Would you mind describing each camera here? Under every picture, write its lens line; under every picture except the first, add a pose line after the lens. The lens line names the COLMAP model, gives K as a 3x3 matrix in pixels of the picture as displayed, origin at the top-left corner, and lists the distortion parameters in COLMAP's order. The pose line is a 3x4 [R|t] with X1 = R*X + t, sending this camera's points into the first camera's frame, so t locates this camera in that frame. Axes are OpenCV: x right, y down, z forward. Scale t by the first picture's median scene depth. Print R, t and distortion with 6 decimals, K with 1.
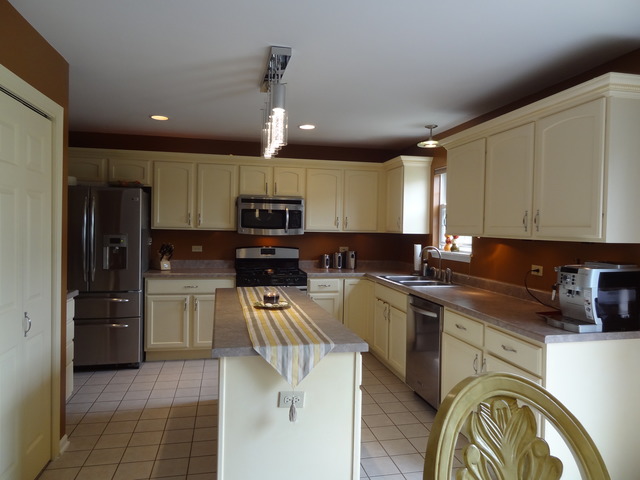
lens RADIAL K [[453.9, 0, 322.4], [0, 453.9, 238.3], [0, 0, 1]] dist [0.000582, 0.006395]
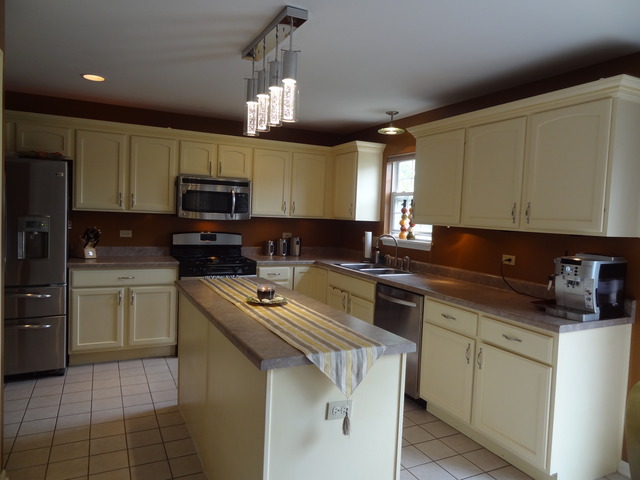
lens RADIAL K [[453.9, 0, 320.1], [0, 453.9, 240.2], [0, 0, 1]] dist [0.000582, 0.006395]
pose [[0.968612, 0.005489, 0.248515, -0.162899], [-0.016162, 0.999031, 0.040925, -0.008028], [-0.248050, -0.043657, 0.967763, 0.076323]]
